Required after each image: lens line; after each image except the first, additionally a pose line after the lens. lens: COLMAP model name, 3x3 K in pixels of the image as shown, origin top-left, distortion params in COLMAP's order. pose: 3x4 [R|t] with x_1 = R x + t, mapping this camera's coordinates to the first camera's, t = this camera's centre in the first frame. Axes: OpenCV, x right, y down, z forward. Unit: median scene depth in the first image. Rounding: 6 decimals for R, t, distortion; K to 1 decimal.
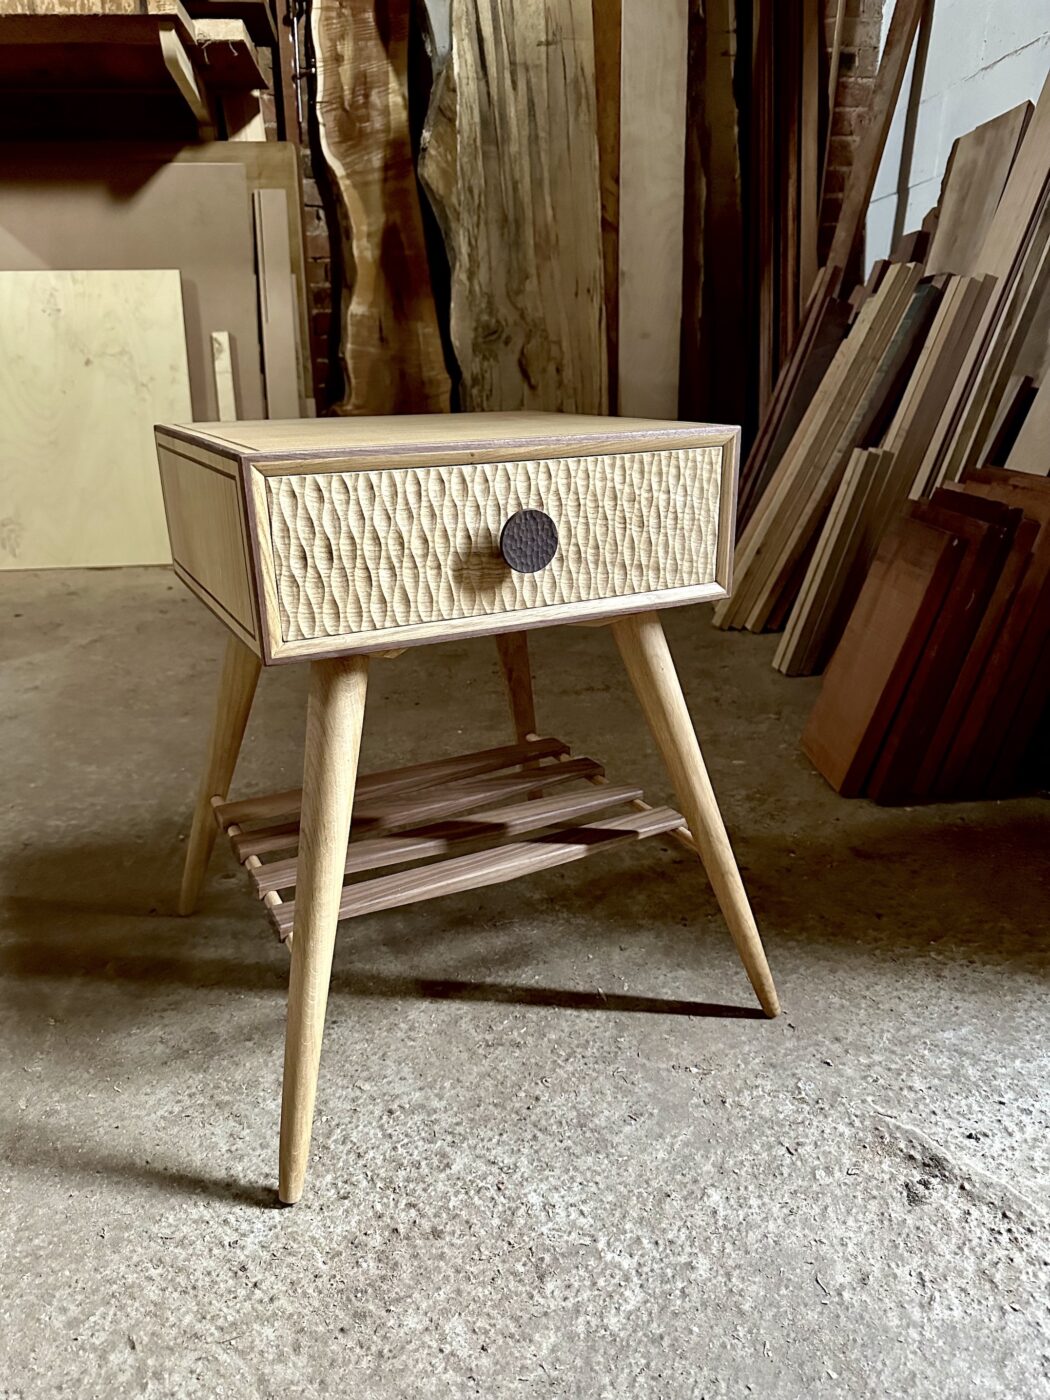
lens RADIAL K [[1016.6, 0, 538.1], [0, 1016.6, 698.2], [0, 0, 1]] dist [0.013118, -0.032569]
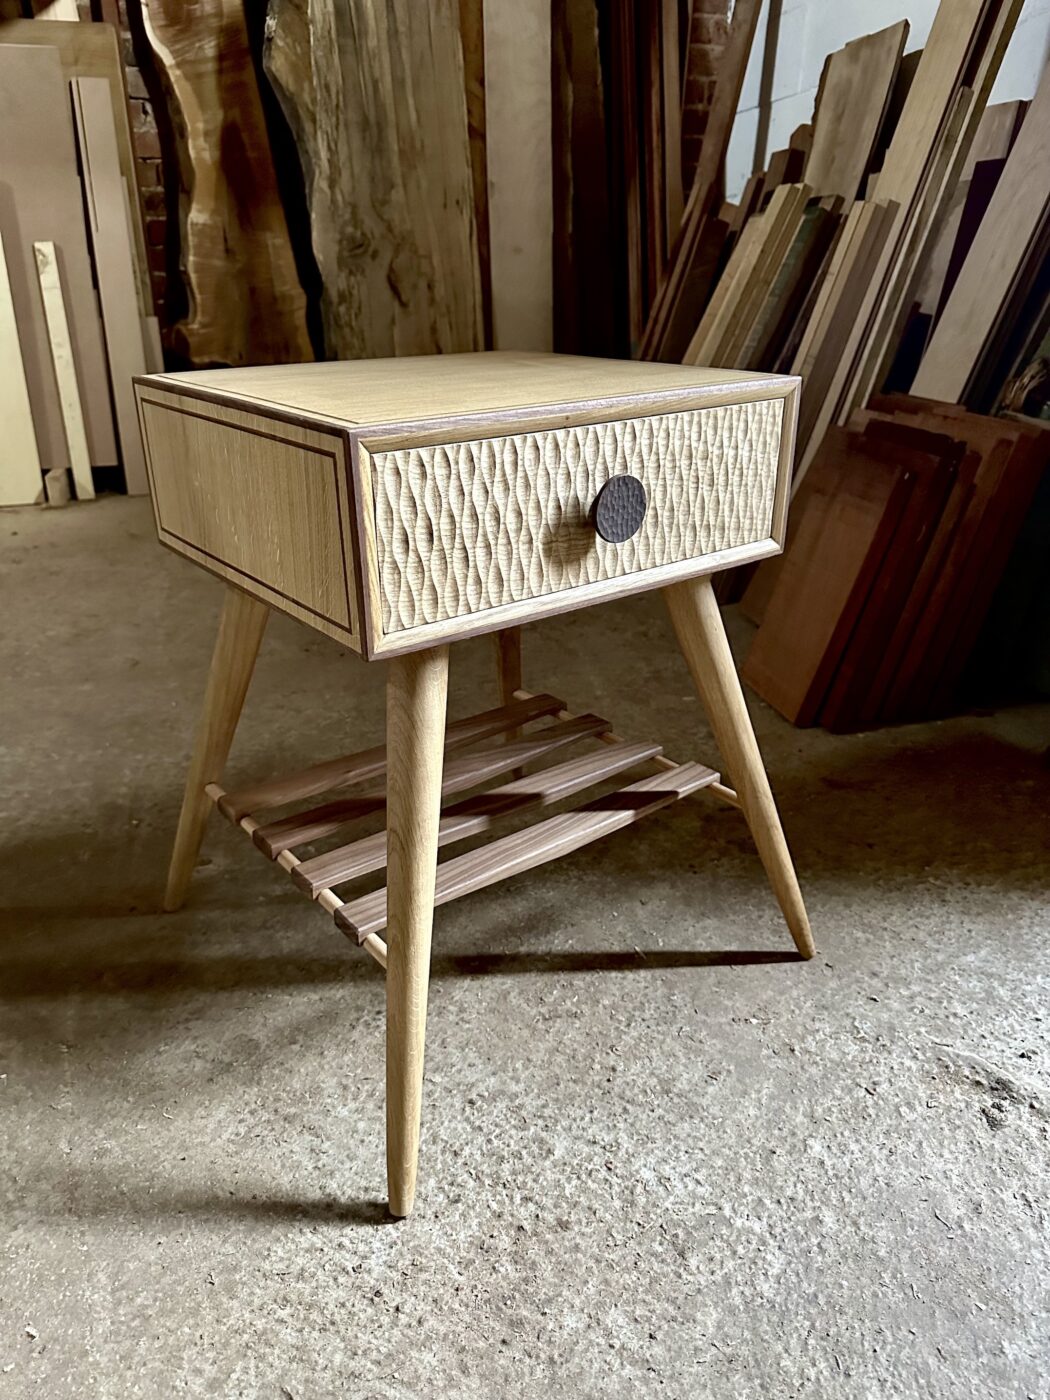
lens RADIAL K [[1016.6, 0, 537.0], [0, 1016.6, 693.7], [0, 0, 1]] dist [0.013118, -0.032569]
pose [[0.983346, -0.062450, 0.170675, -0.211666], [0.048987, 0.995429, 0.081989, -0.054047], [-0.175015, -0.072263, 0.981910, 0.061826]]
